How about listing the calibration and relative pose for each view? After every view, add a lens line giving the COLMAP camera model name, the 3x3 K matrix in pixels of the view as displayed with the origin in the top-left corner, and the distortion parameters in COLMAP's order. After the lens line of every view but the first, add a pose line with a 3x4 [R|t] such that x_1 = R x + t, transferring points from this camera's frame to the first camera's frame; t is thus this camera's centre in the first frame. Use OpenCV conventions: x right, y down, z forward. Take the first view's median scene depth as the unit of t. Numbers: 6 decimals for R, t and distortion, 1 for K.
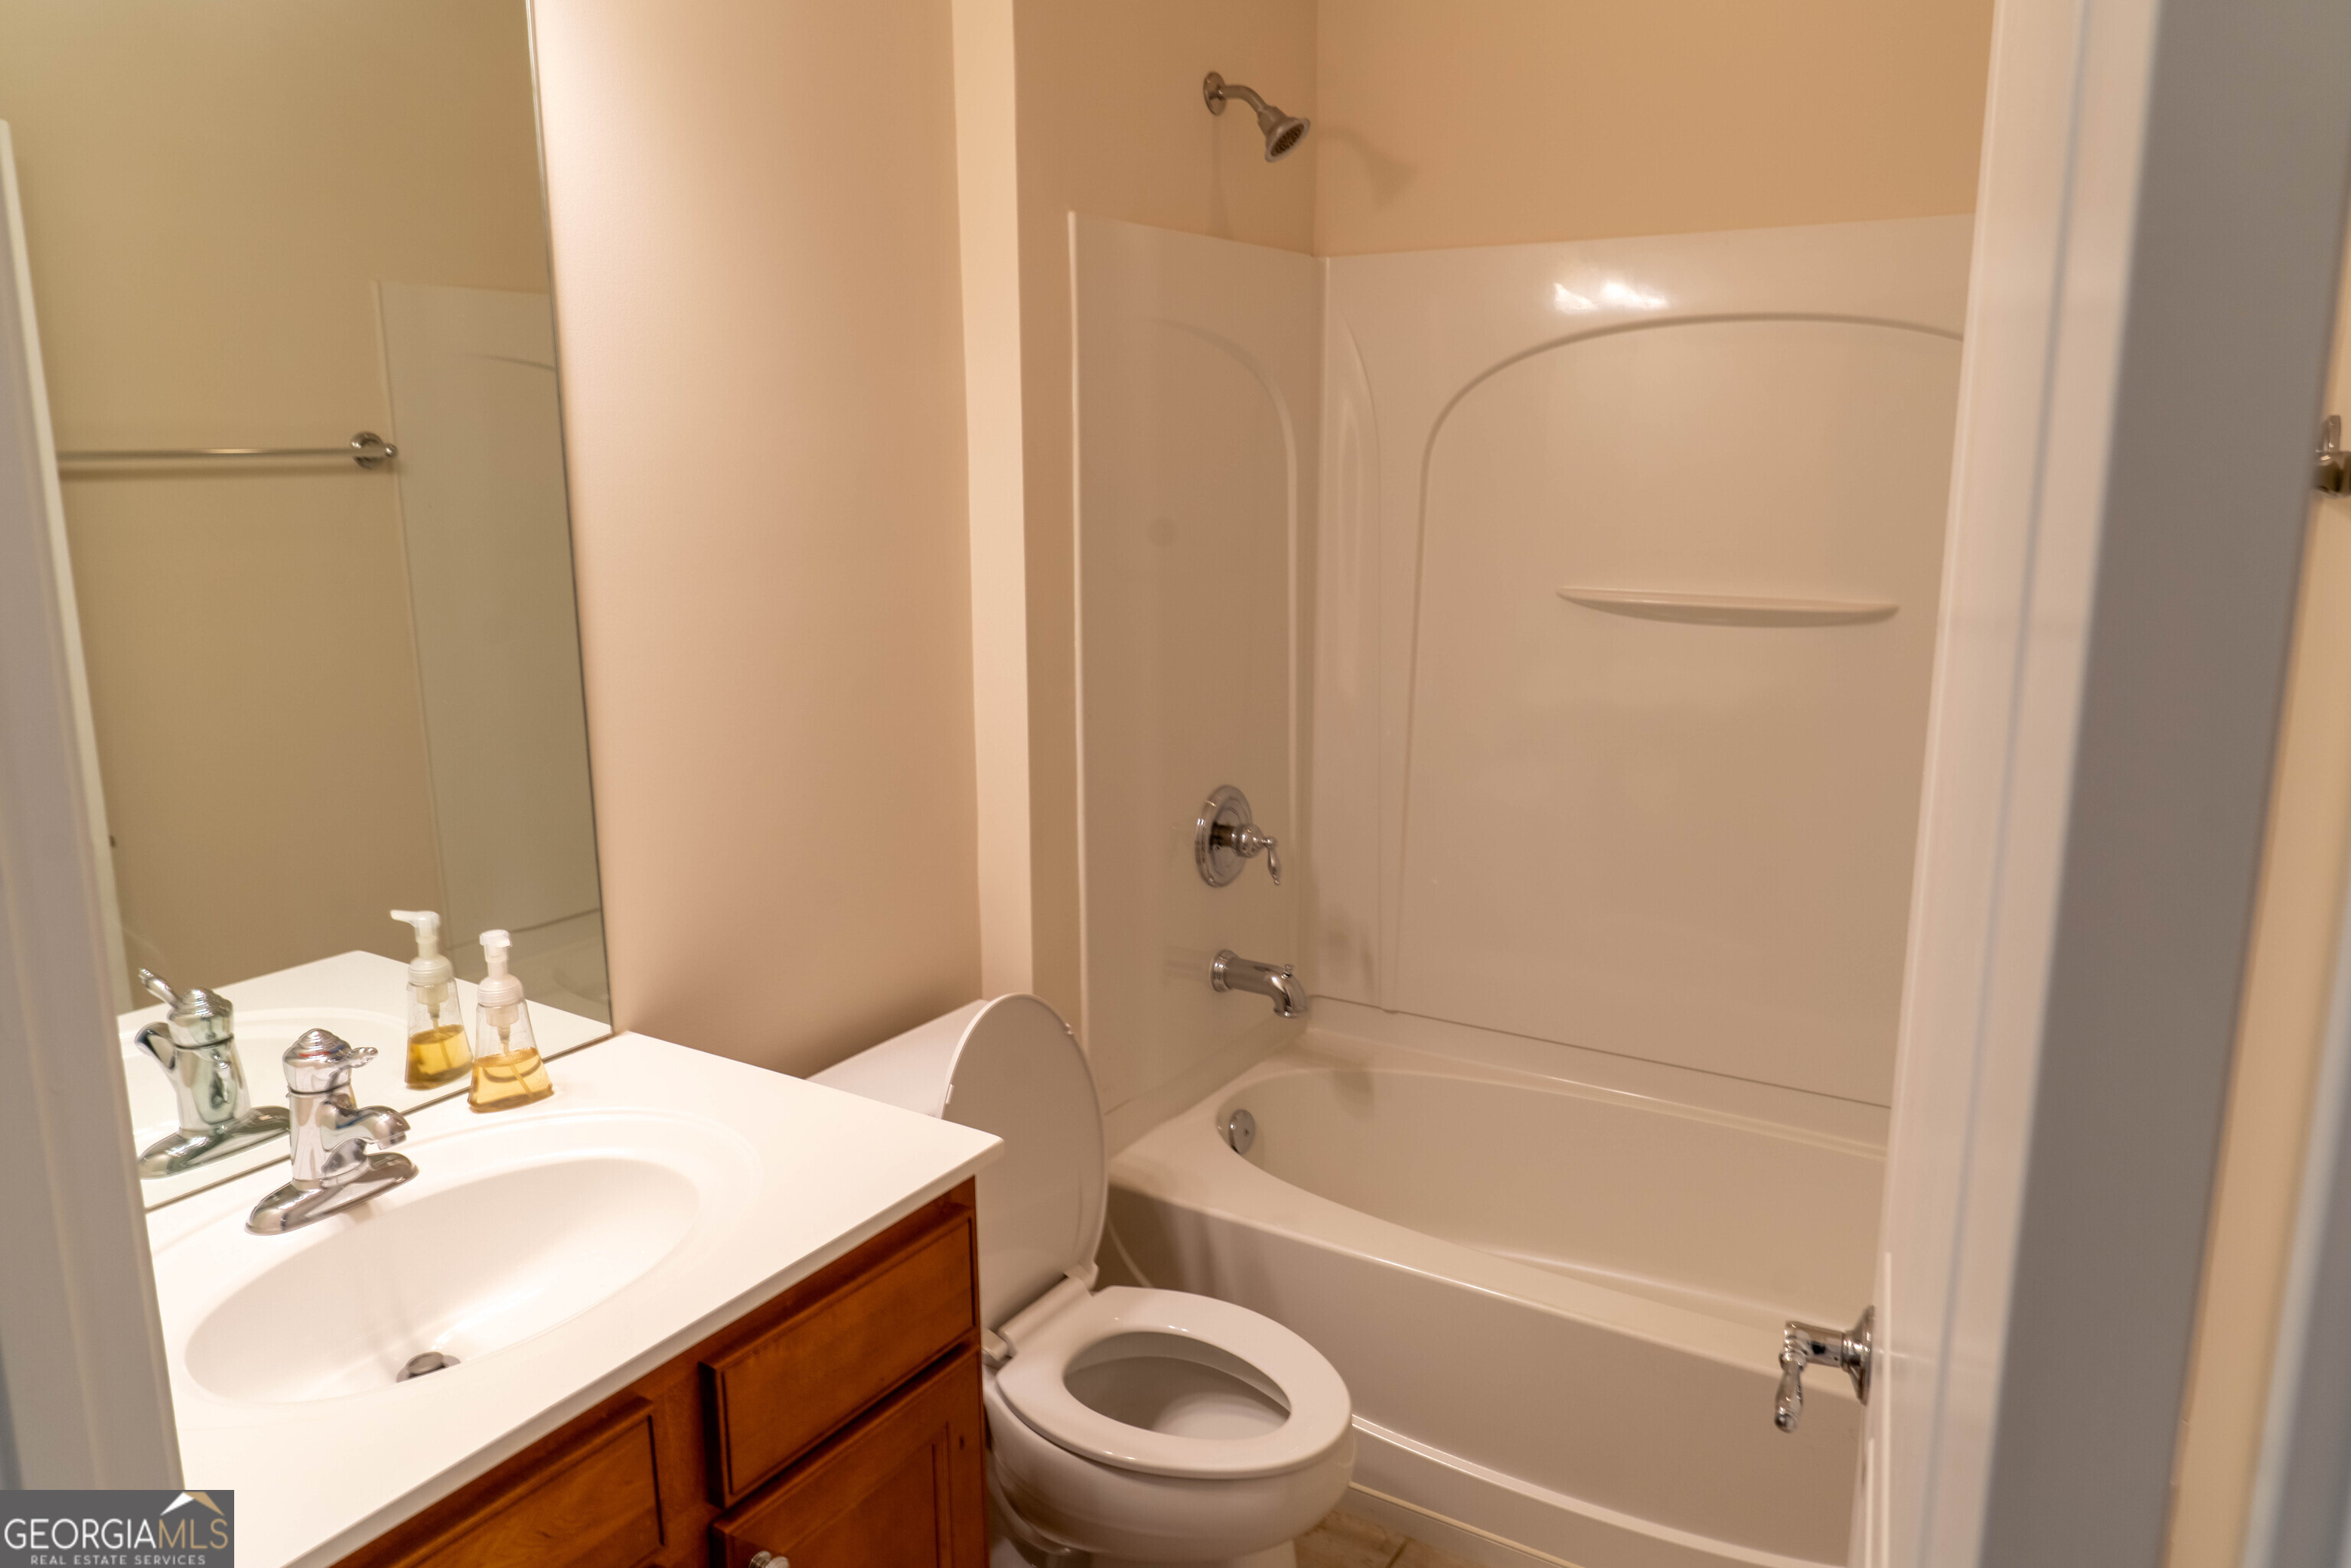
lens RADIAL K [[1570.5, 0, 1175.7], [0, 1570.5, 778.9], [0, 0, 1]] dist [-0.017323, 0.001766]
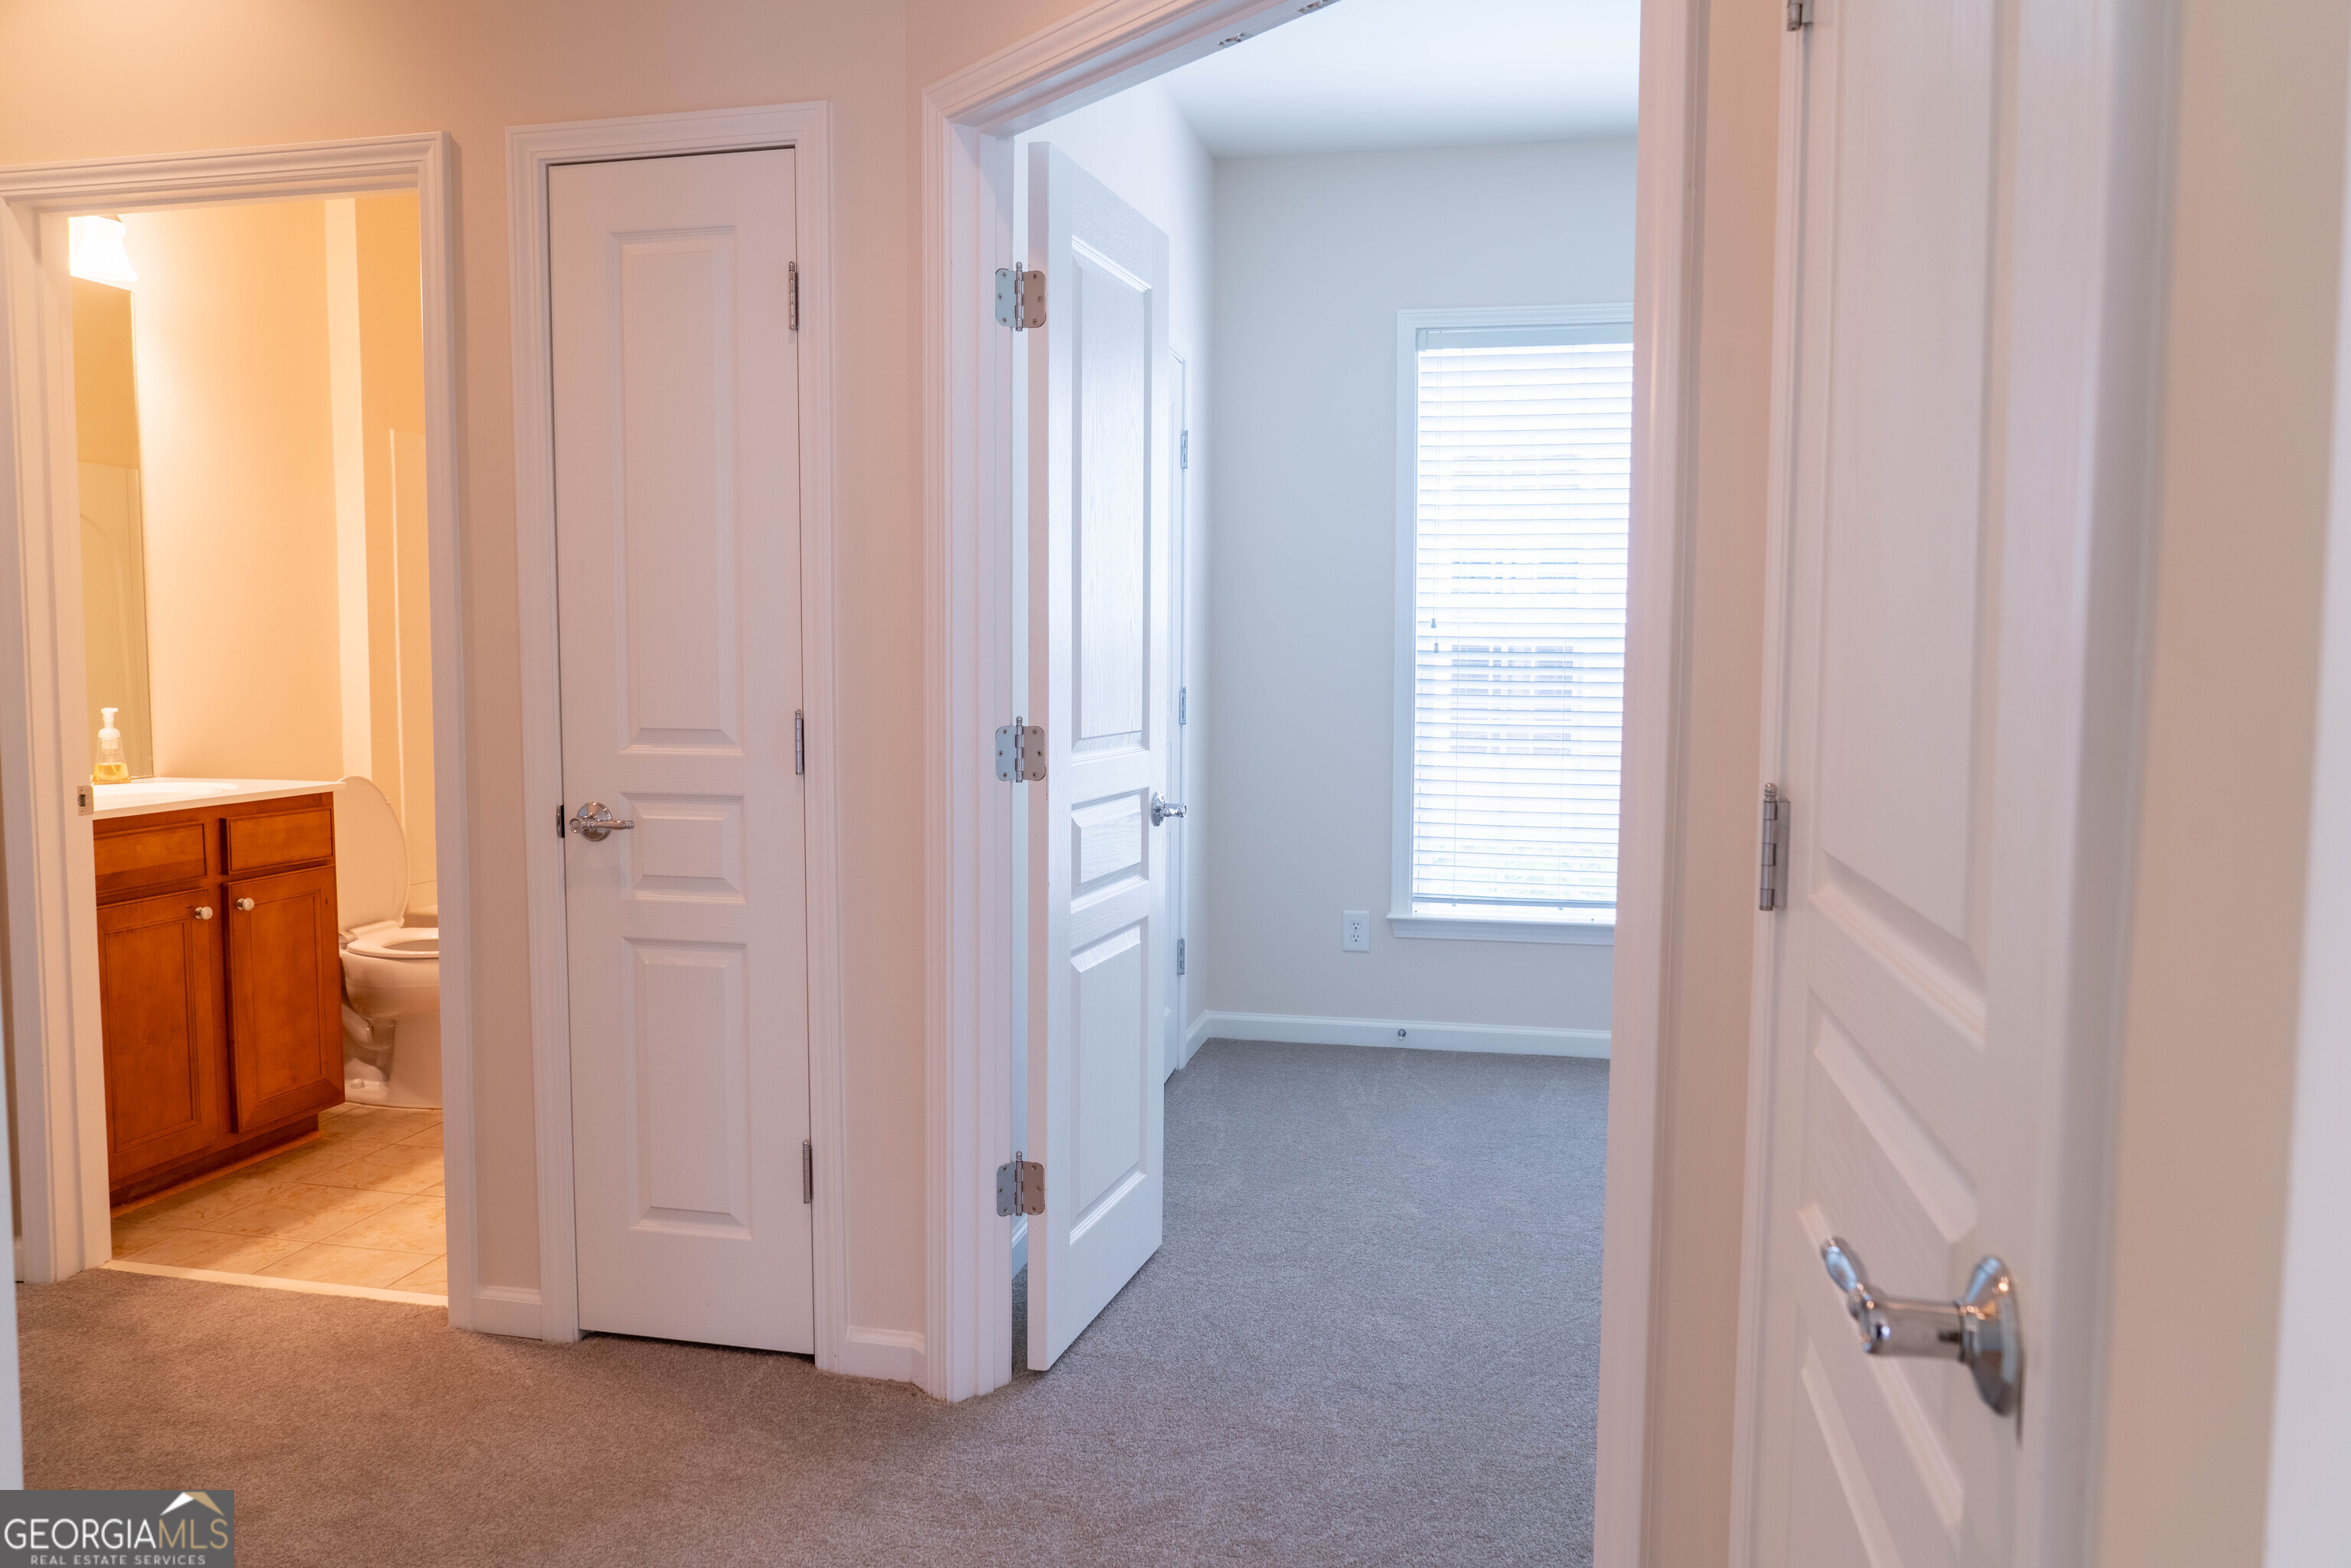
lens RADIAL K [[1570.5, 0, 1180.8], [0, 1570.5, 772.0], [0, 0, 1]] dist [-0.017323, 0.001766]
pose [[0.939244, -0.012624, 0.343018, 0.311265], [0.061454, 0.989362, -0.131861, 0.677663], [-0.337704, 0.144929, 0.930028, -1.933325]]
